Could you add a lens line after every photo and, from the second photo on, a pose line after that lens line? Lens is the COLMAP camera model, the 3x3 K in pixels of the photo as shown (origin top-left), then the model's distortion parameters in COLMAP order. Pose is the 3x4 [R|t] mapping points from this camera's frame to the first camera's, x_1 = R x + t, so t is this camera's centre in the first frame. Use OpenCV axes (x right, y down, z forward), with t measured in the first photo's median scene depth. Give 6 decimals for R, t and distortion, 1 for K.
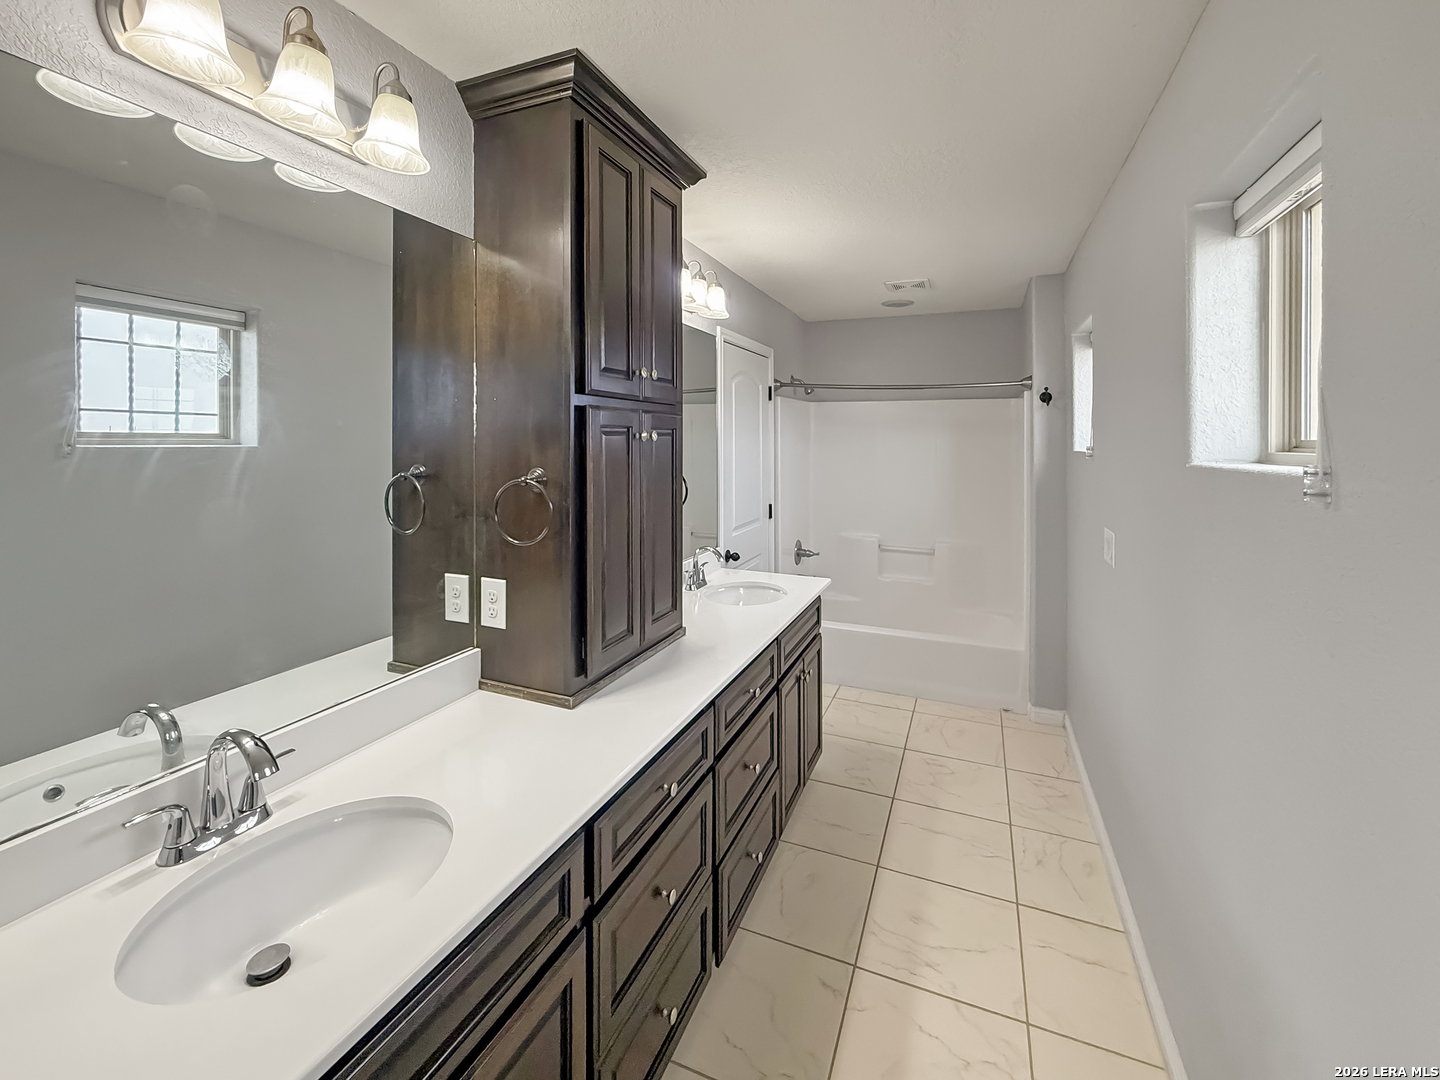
lens RADIAL K [[609.2, 0, 721.4], [0, 609.2, 446.9], [0, 0, 1]] dist [0.000023, -0.000068]
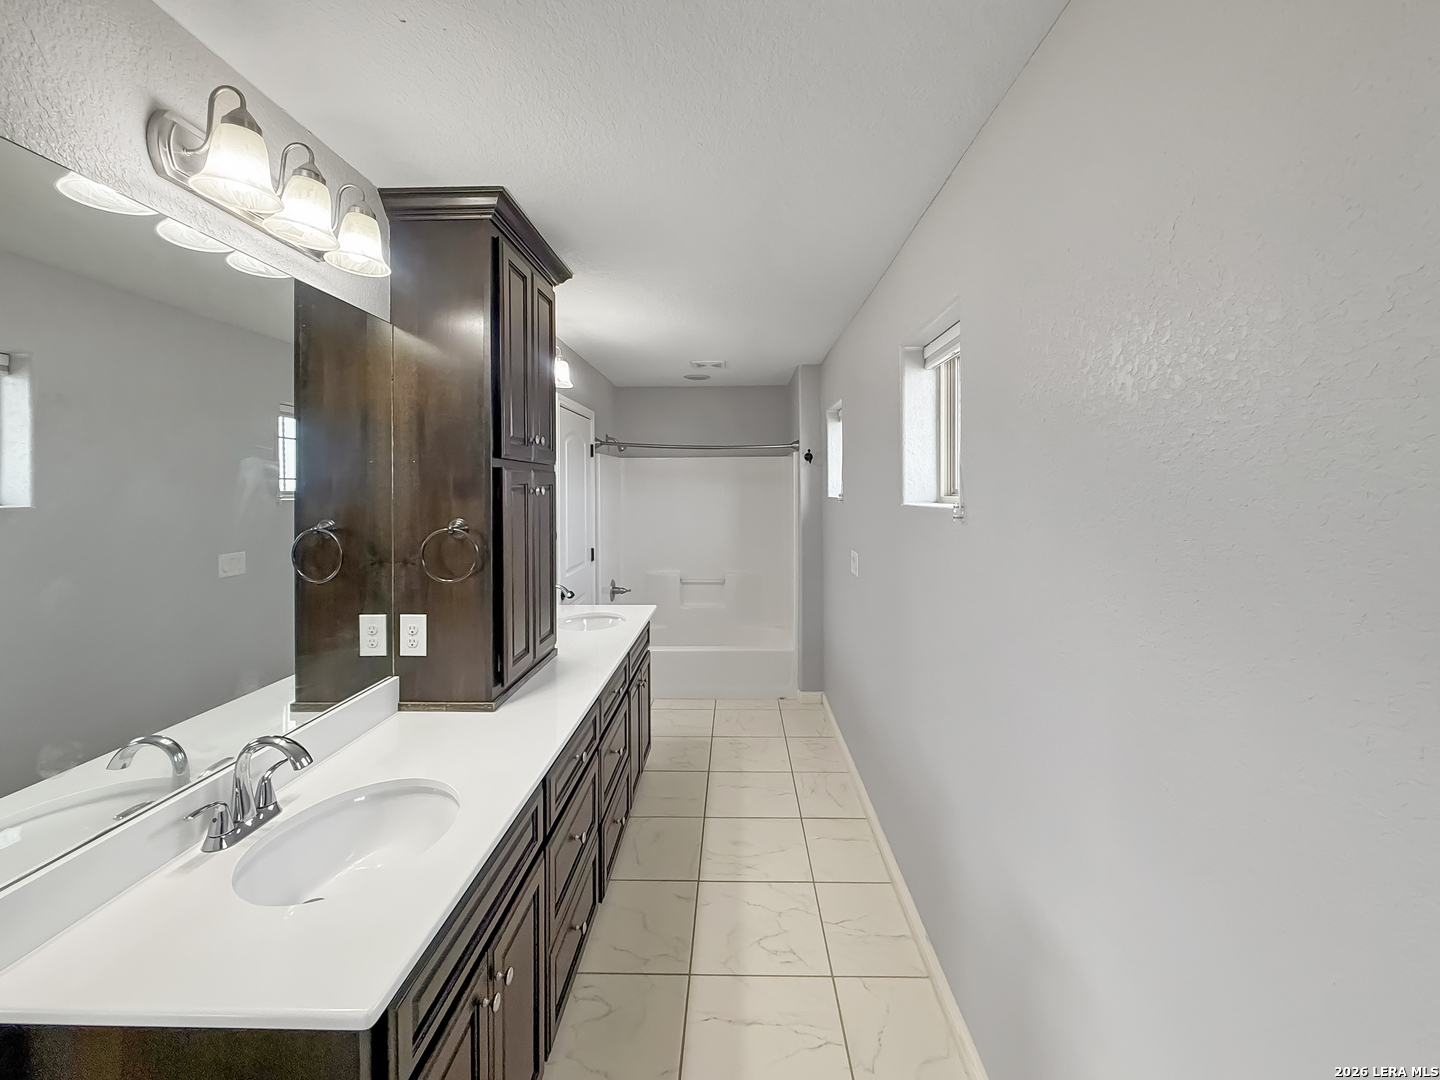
lens RADIAL K [[589.4, 0, 715.3], [0, 589.4, 514.1], [0, 0, 1]] dist [0.000959, -0.000010]
pose [[0.935581, -0.026902, 0.352087, -0.208863], [0.016383, 0.999327, 0.032820, -0.004642], [-0.352733, -0.024938, 0.935392, -0.244371]]
